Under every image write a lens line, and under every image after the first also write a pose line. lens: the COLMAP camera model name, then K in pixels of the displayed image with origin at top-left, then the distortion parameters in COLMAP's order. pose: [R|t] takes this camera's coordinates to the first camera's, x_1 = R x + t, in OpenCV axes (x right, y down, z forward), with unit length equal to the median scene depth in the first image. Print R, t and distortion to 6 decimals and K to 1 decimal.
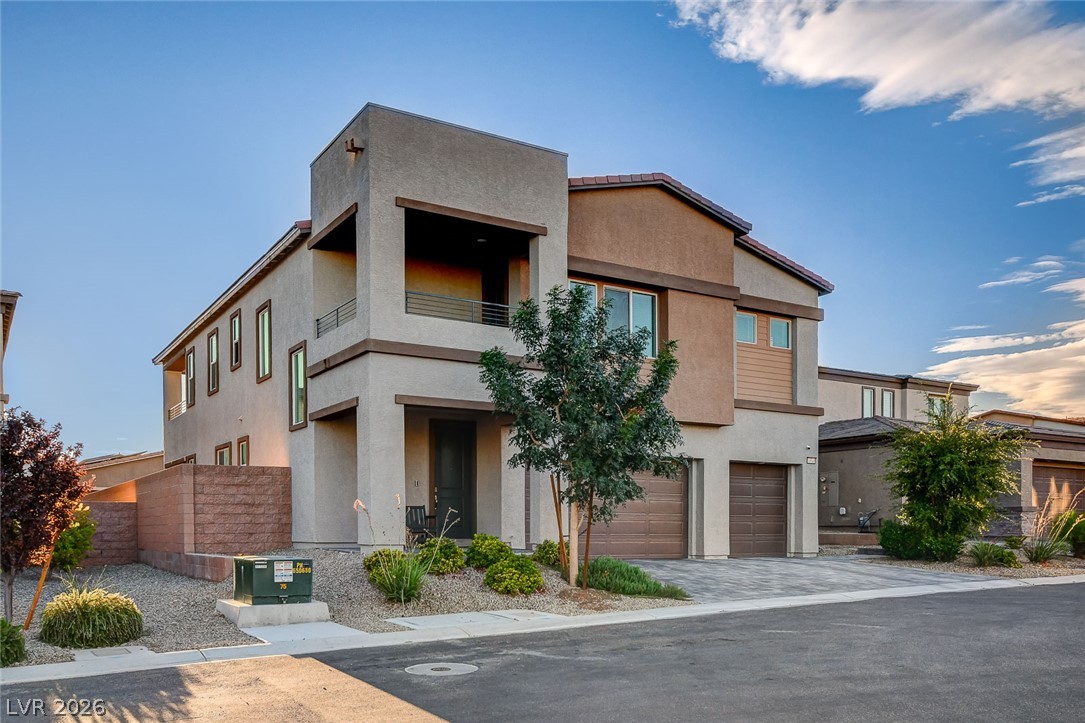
lens RADIAL K [[915.7, 0, 540.6], [0, 915.7, 455.3], [0, 0, 1]] dist [0.009538, 0.004373]
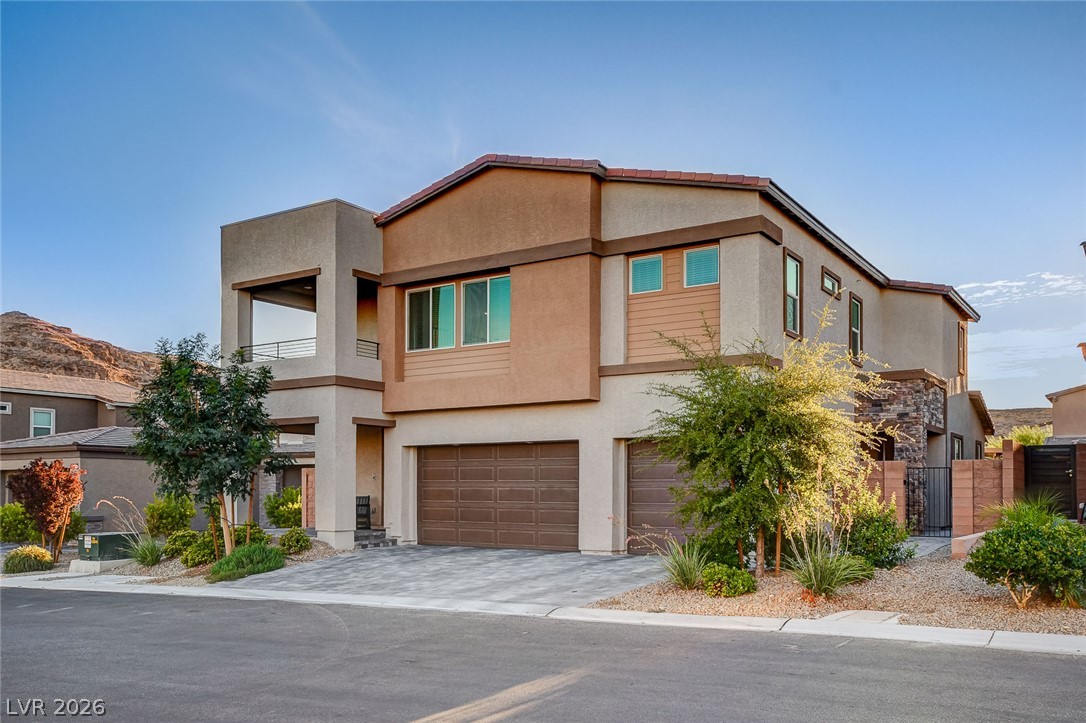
lens RADIAL K [[907.1, 0, 545.8], [0, 907.1, 392.3], [0, 0, 1]] dist [0.008359, 0.008023]
pose [[0.432686, -0.101619, -0.895799, 0.971304], [0.073396, 0.994299, -0.077341, 0.024296], [0.898552, -0.032284, 0.437678, 0.601006]]
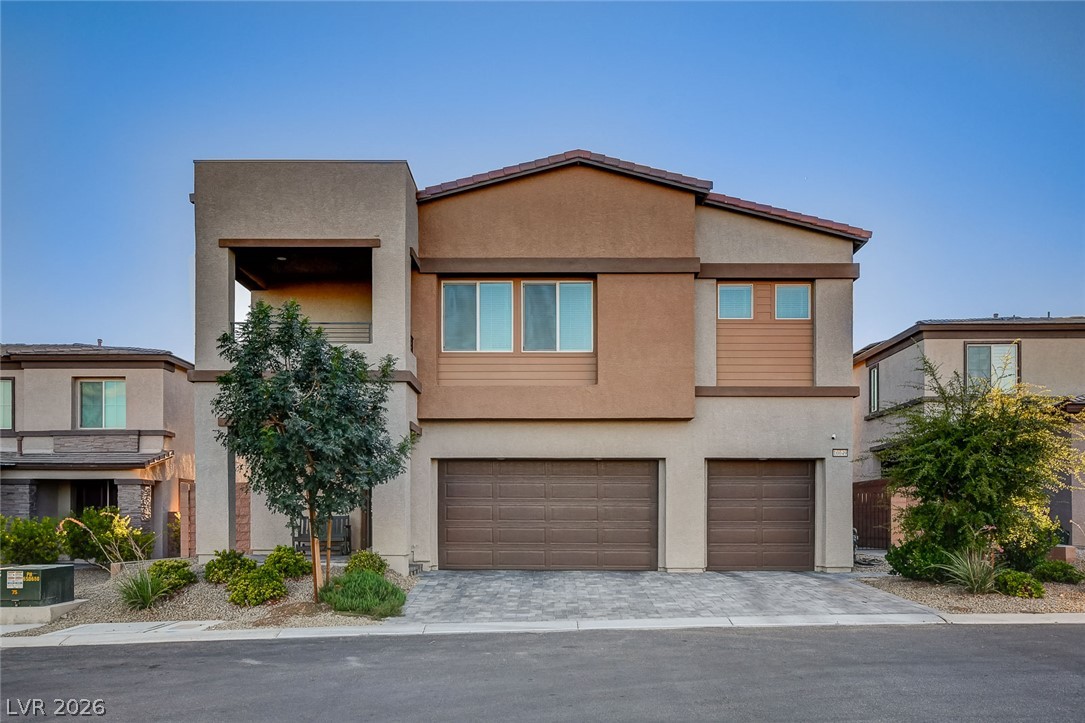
lens RADIAL K [[895.2, 0, 545.4], [0, 895.2, 438.9], [0, 0, 1]] dist [0.009017, 0.013172]
pose [[0.852843, -0.053669, -0.519402, 0.536716], [0.045019, 0.998558, -0.029259, 0.005580], [0.520224, 0.001571, 0.854029, 0.209175]]
